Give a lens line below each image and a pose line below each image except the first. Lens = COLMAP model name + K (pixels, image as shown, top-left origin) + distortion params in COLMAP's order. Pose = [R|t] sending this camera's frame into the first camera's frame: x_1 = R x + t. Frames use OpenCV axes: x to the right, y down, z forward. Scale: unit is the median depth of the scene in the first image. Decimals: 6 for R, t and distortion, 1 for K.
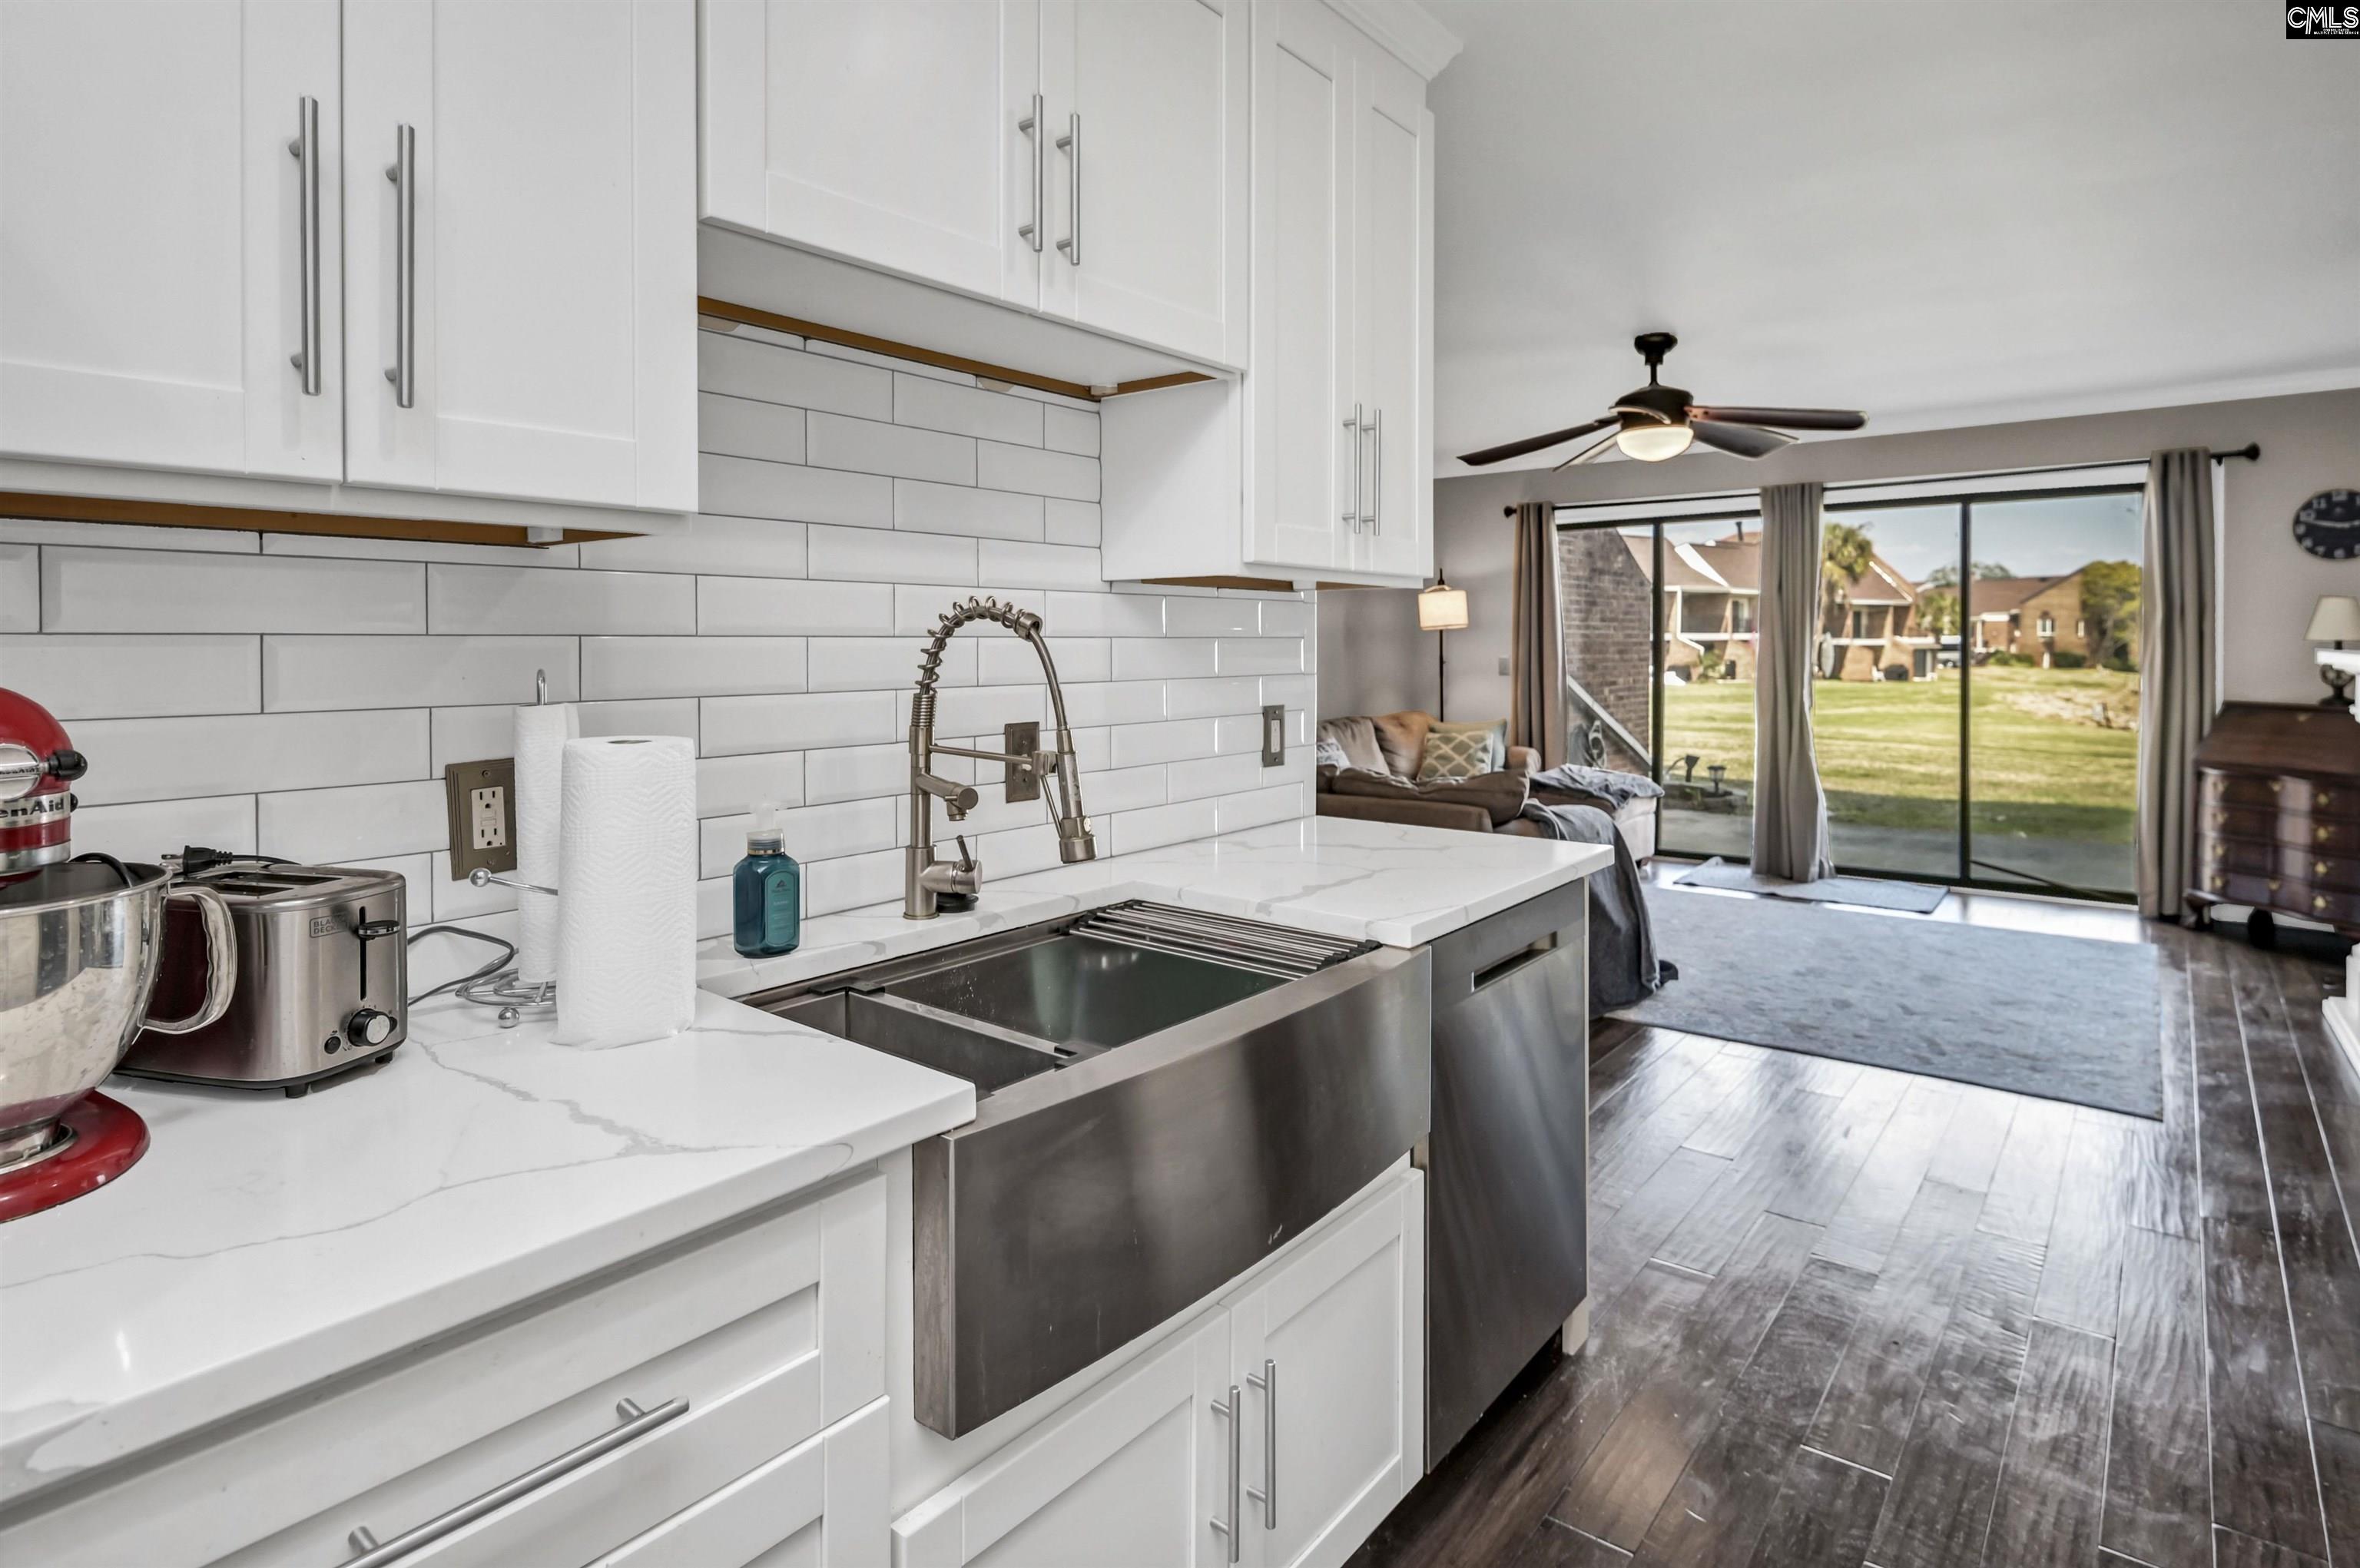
lens RADIAL K [[1220.4, 0, 1214.9], [0, 1220.4, 665.5], [0, 0, 1]] dist [0.005148, -0.012034]
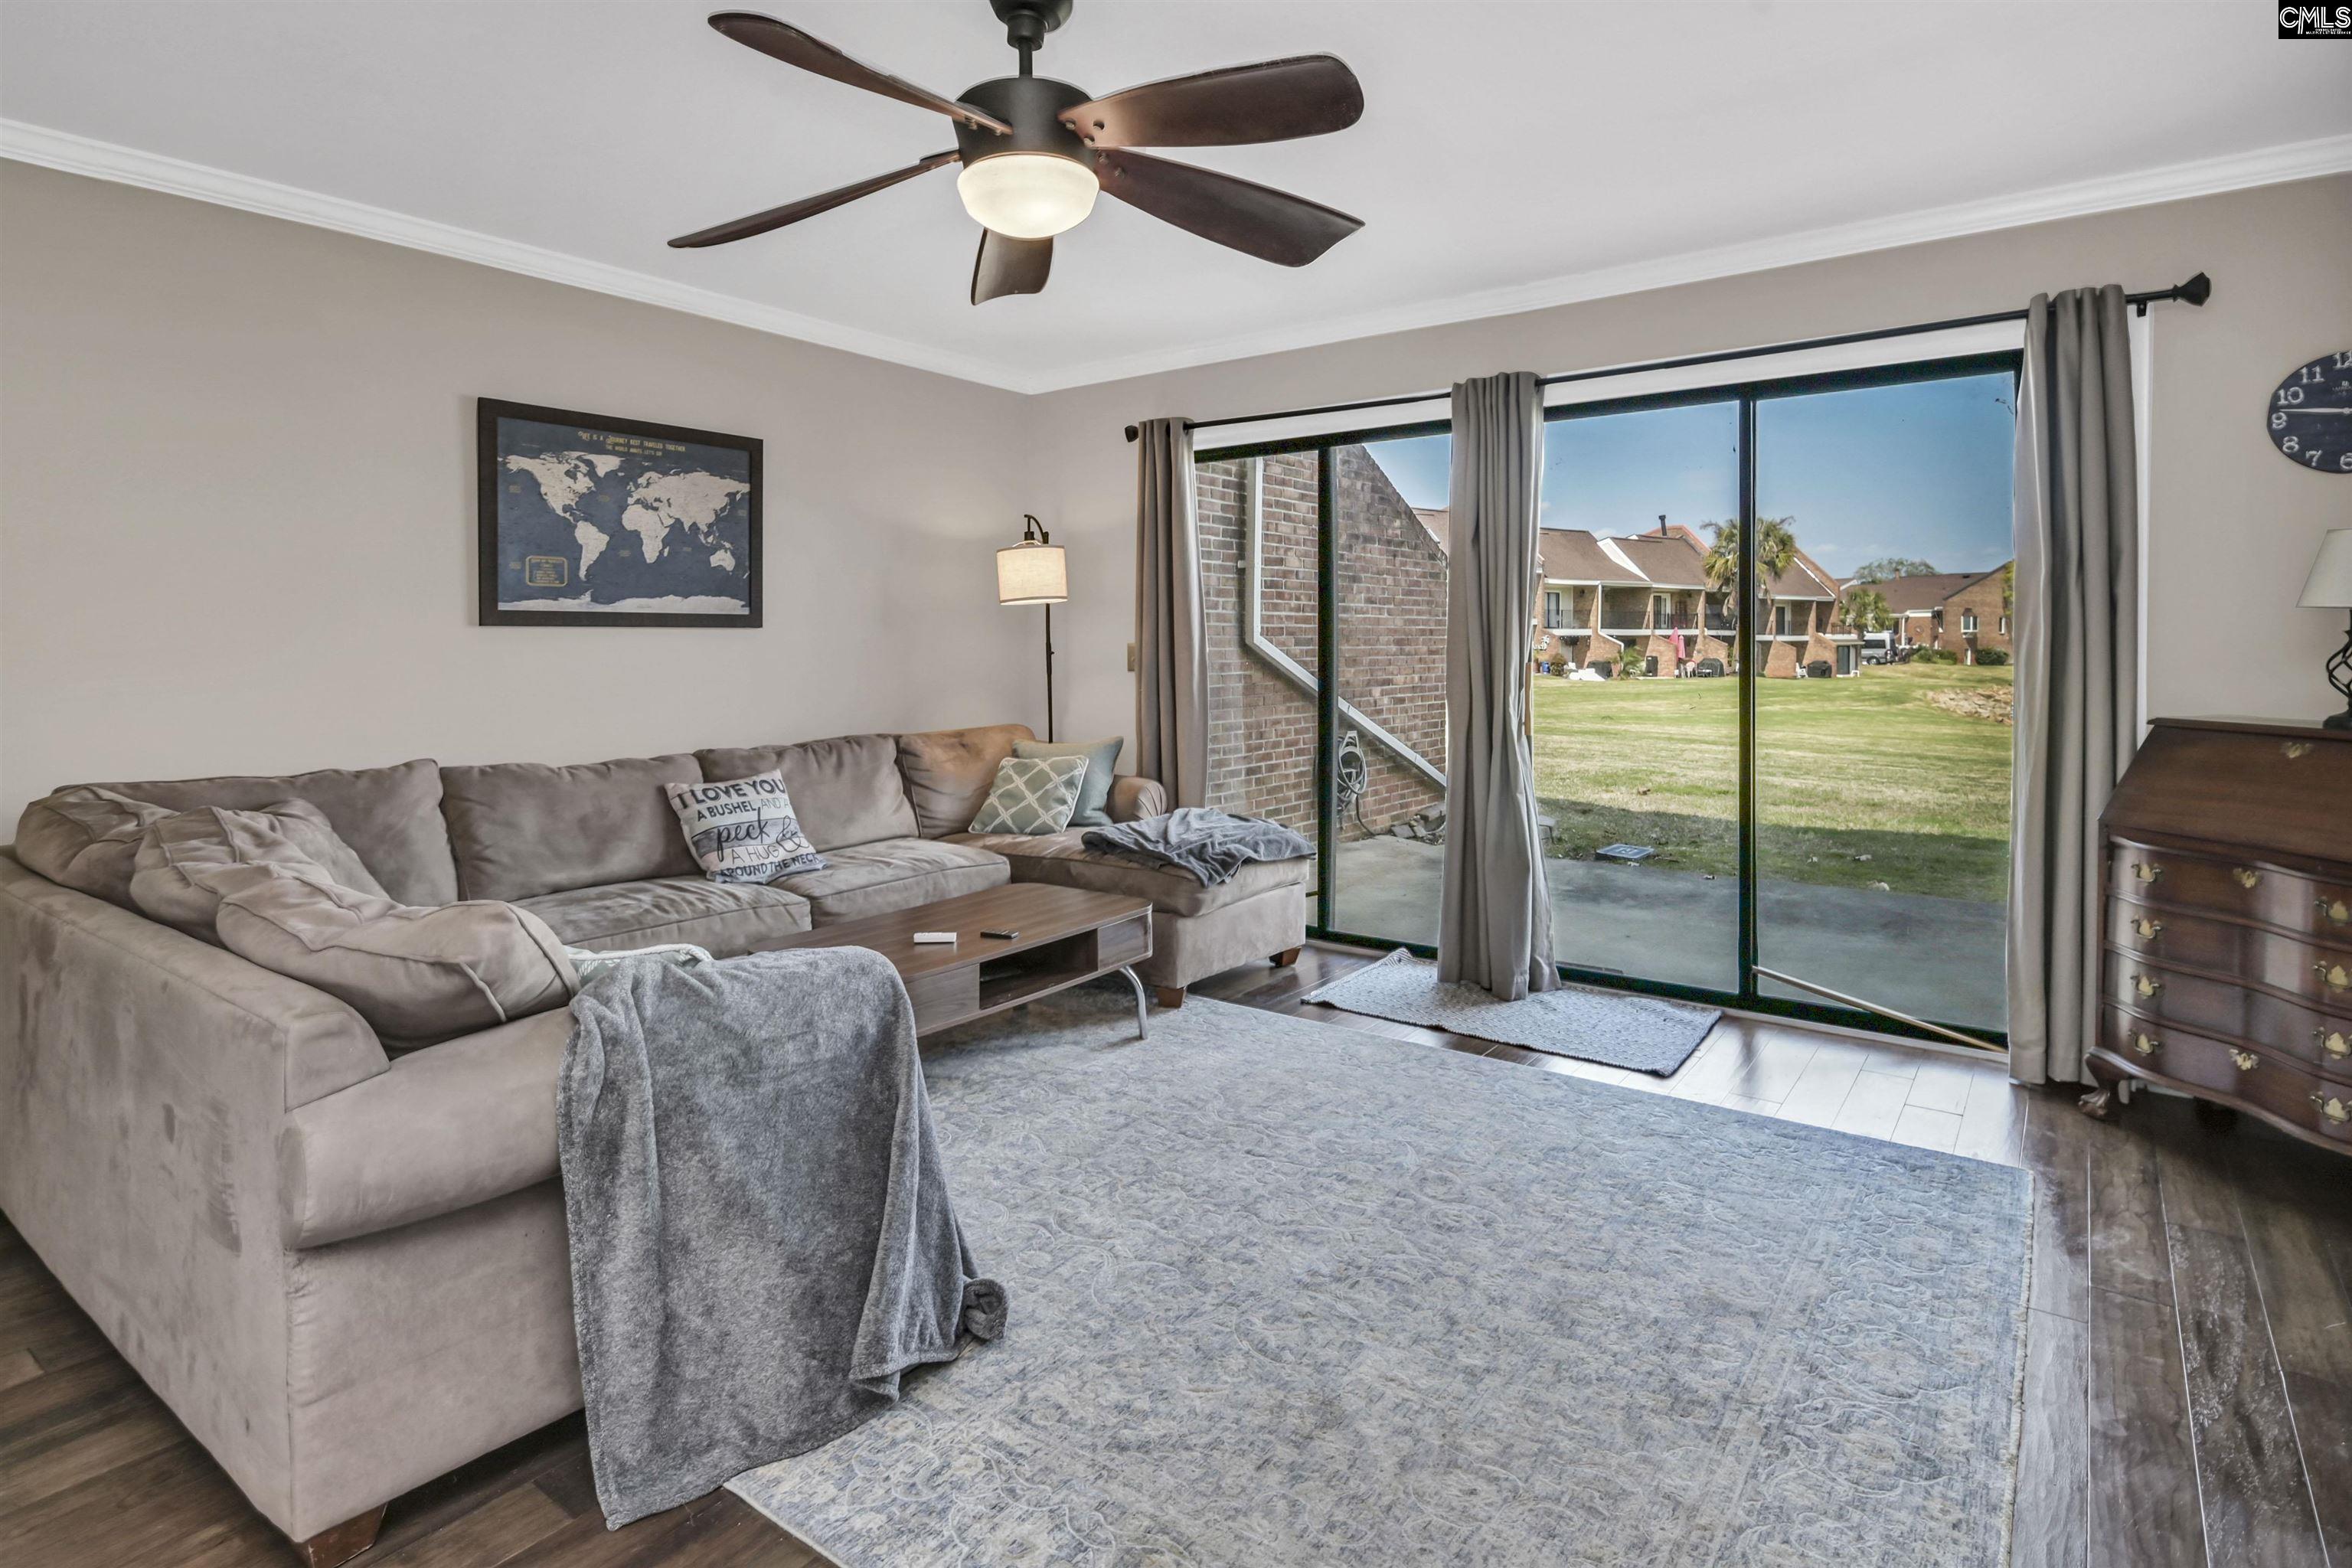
lens RADIAL K [[1230.9, 0, 1205.7], [0, 1230.9, 648.8], [0, 0, 1]] dist [0.006854, -0.008116]
pose [[0.999108, 0.002244, 0.042158, 0.263196], [-0.001824, 0.999948, -0.009994, 0.001920], [-0.042178, 0.009908, 0.999061, 0.321400]]
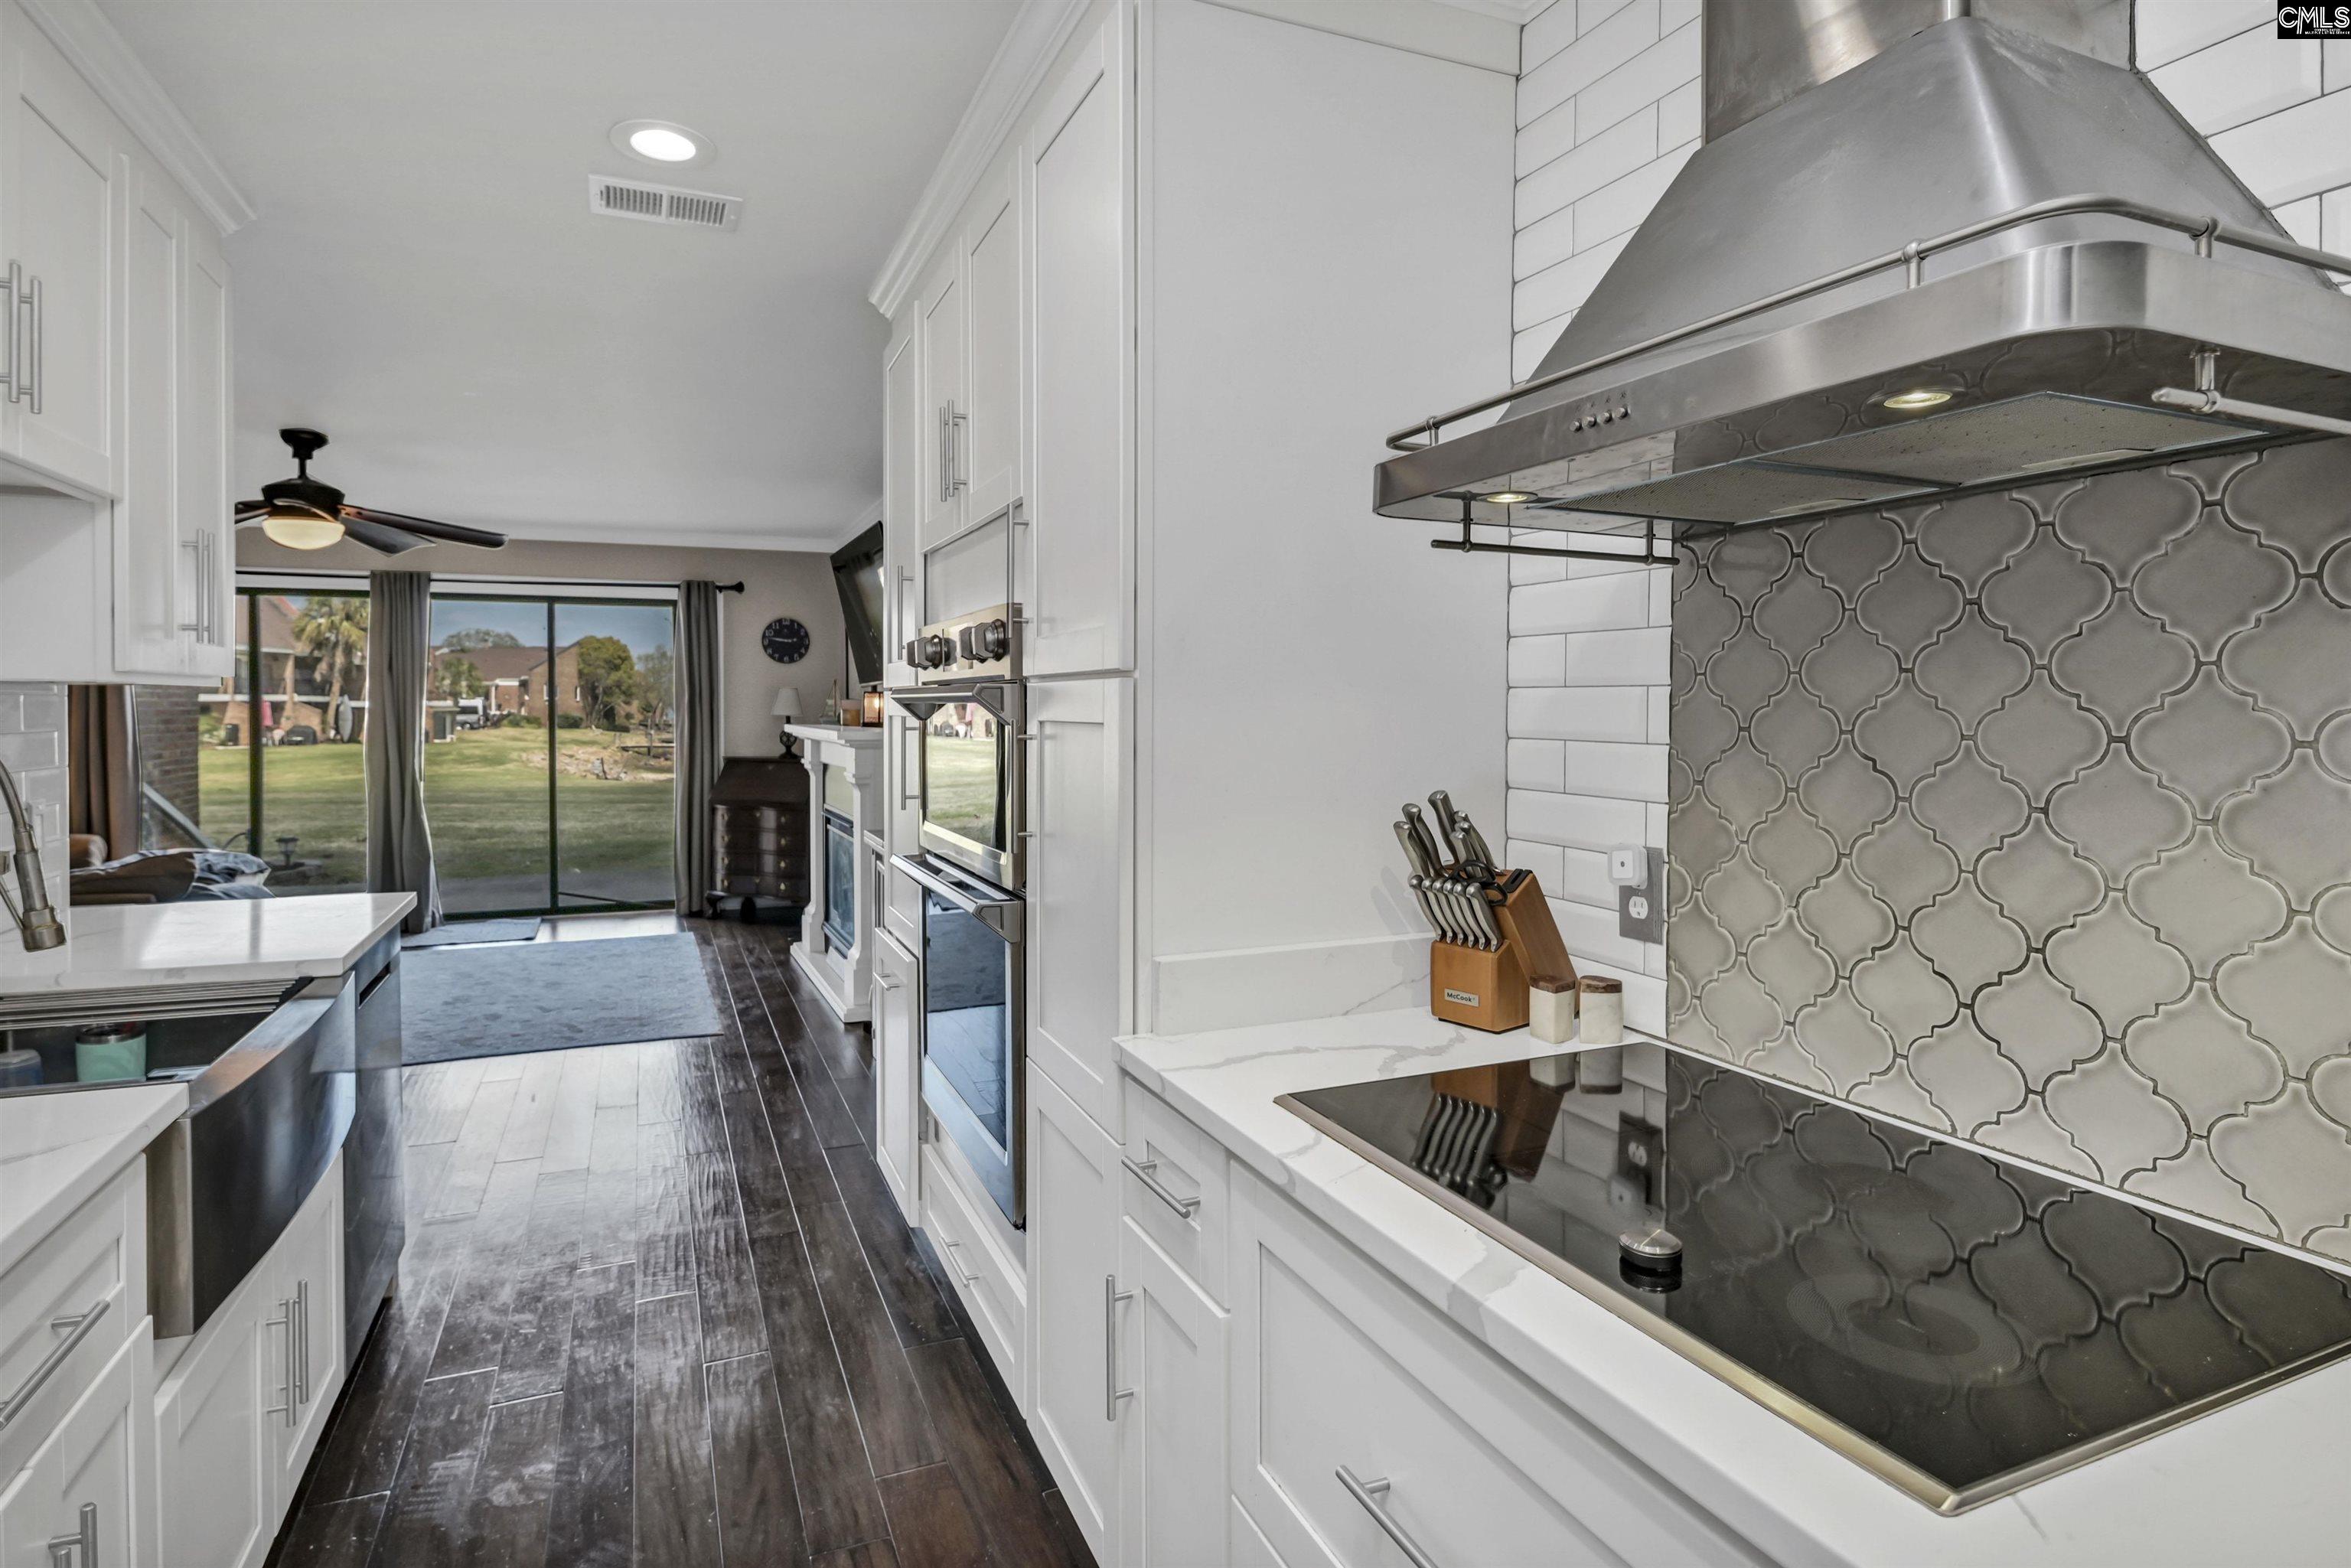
lens RADIAL K [[1182.8, 0, 1135.3], [0, 1182.8, 730.3], [0, 0, 1]] dist [0.001479, -0.013381]
pose [[0.489489, -0.012432, 0.871921, -0.116579], [0.009932, 0.999913, 0.008682, -0.008003], [-0.871953, 0.004410, 0.489569, -0.082907]]
